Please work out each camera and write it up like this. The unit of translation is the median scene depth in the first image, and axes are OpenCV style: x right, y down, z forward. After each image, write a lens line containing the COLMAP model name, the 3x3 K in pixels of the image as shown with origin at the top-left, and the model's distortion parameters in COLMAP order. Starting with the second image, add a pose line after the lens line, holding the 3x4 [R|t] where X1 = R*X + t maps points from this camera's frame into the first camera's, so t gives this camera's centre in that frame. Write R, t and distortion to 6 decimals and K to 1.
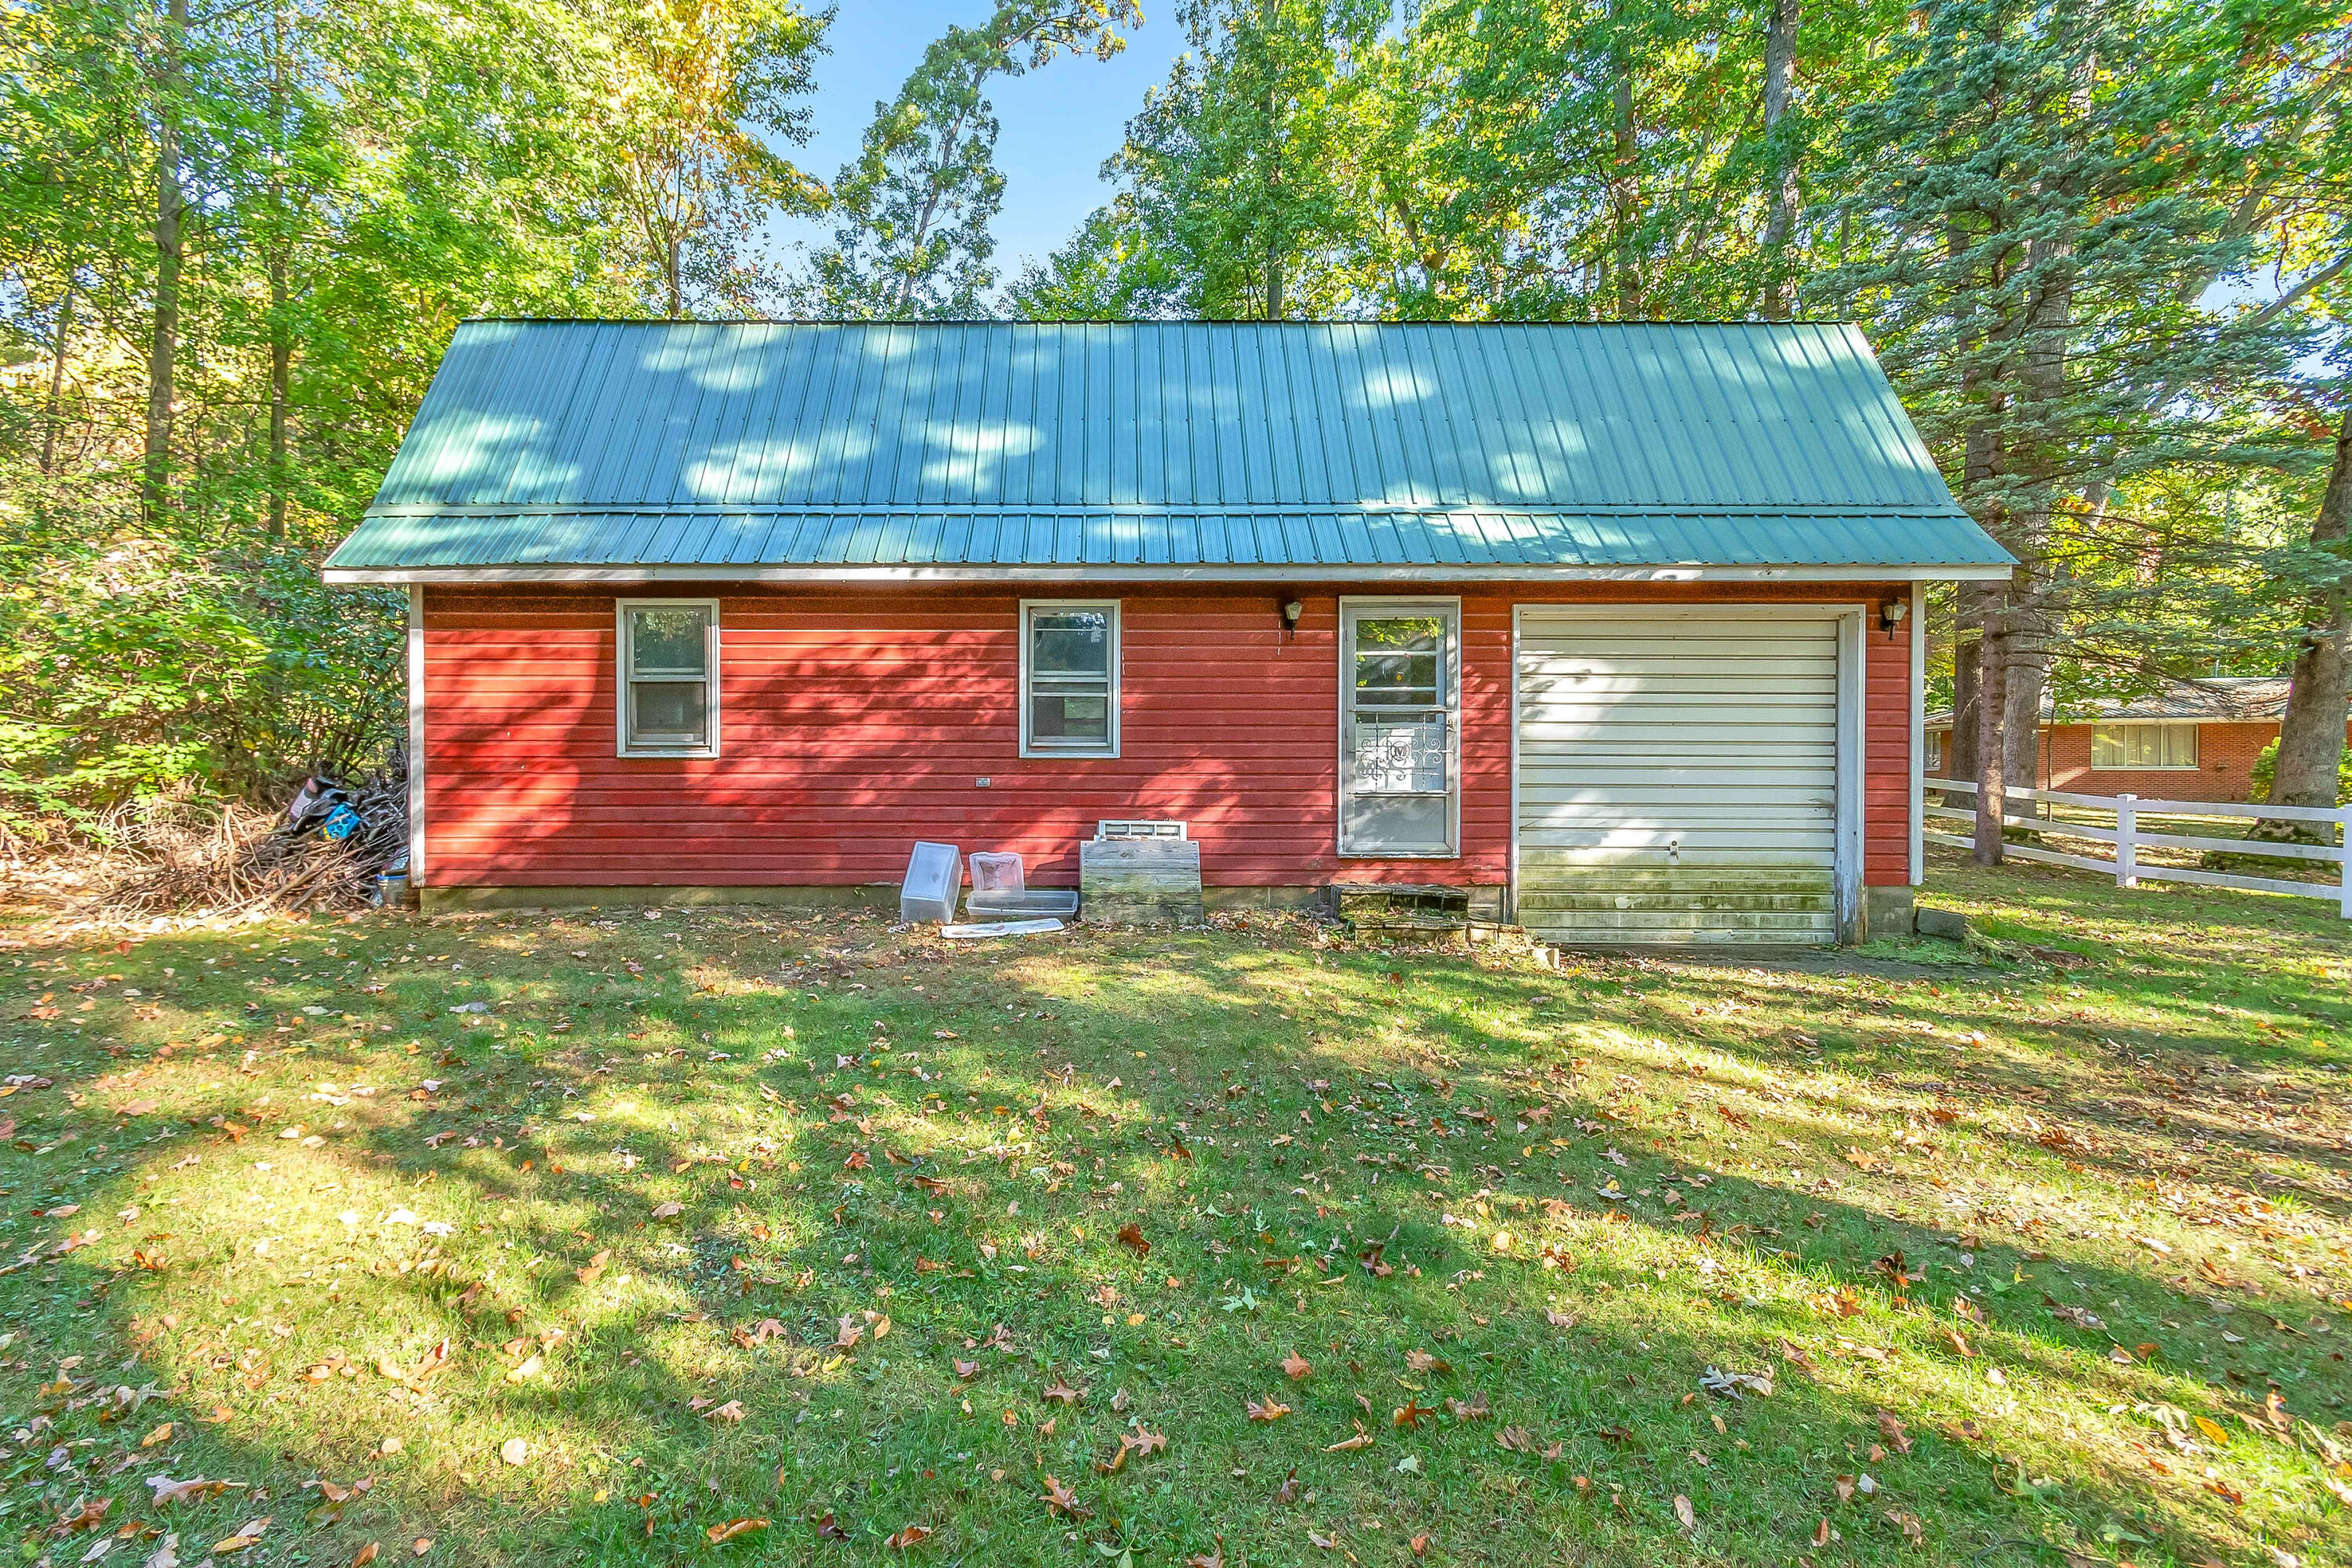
lens RADIAL K [[1050.6, 0, 1176.1], [0, 1050.6, 783.6], [0, 0, 1]] dist [0.003495, -0.001013]
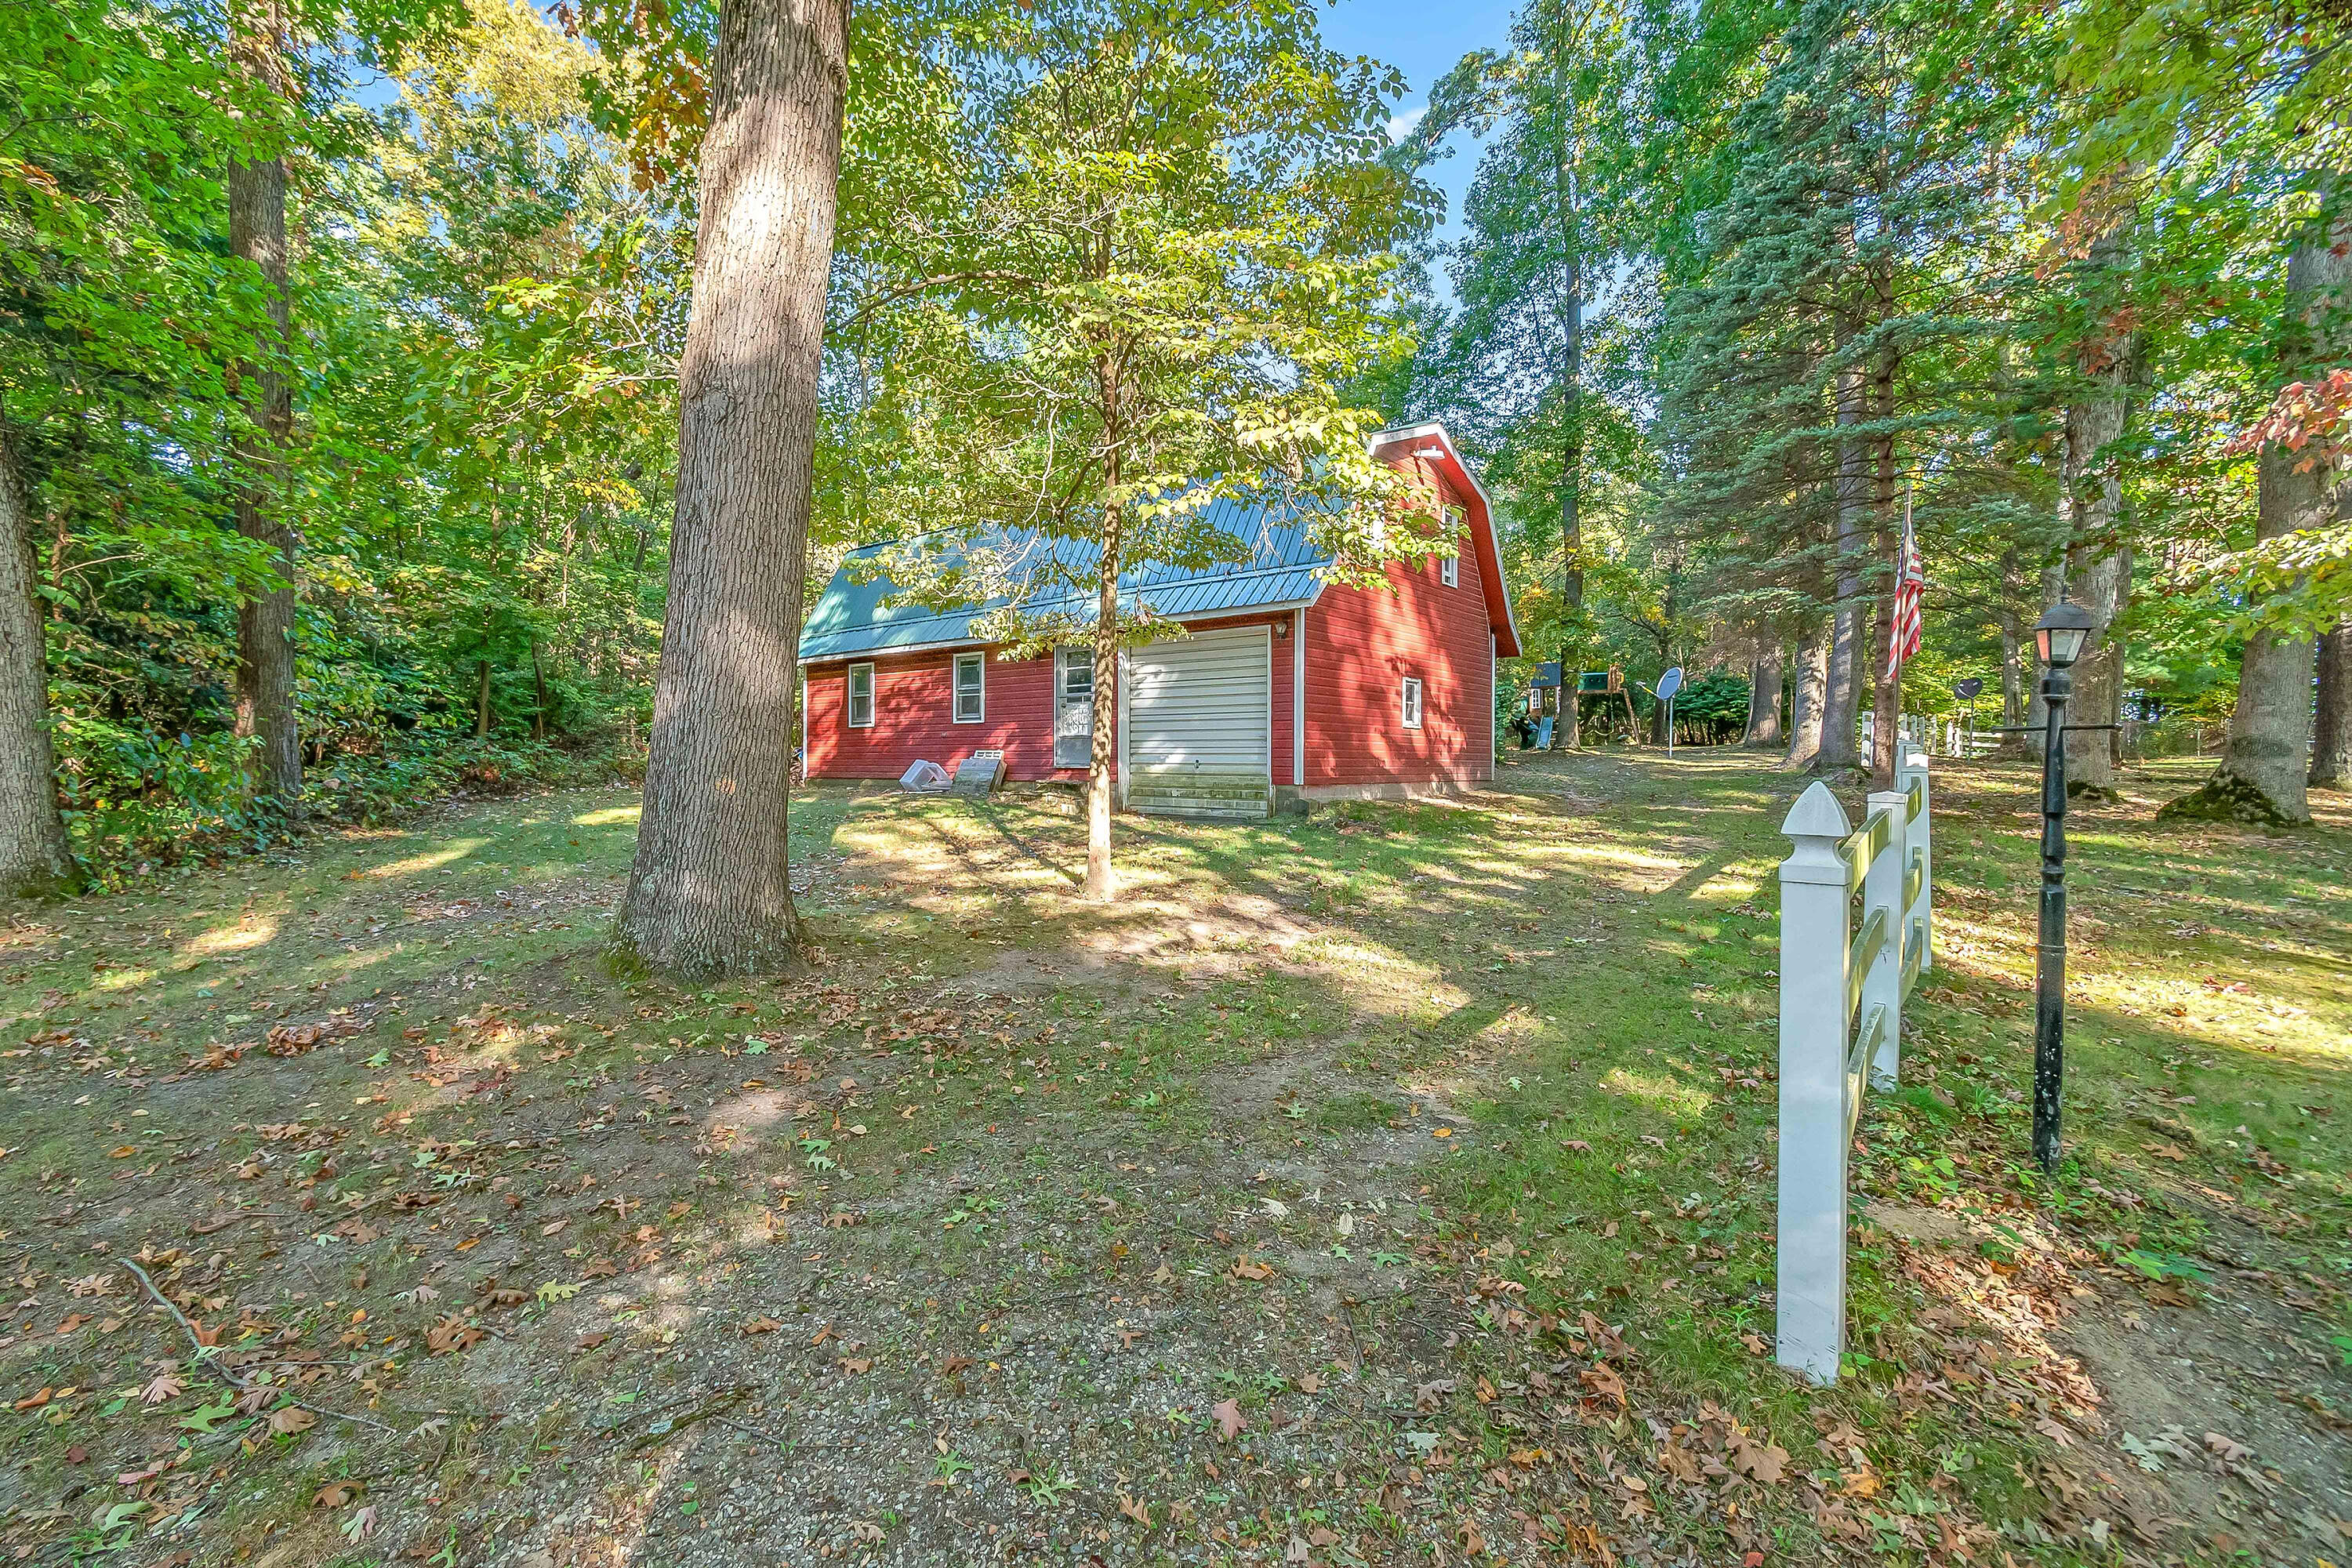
lens RADIAL K [[1050.6, 0, 1175.7], [0, 1050.6, 776.7], [0, 0, 1]] dist [0.003495, -0.001013]
pose [[0.778862, 0.006659, -0.627160, 1.666886], [-0.002991, 0.999972, 0.006903, 0.073969], [0.627188, -0.003501, 0.778860, -0.479848]]
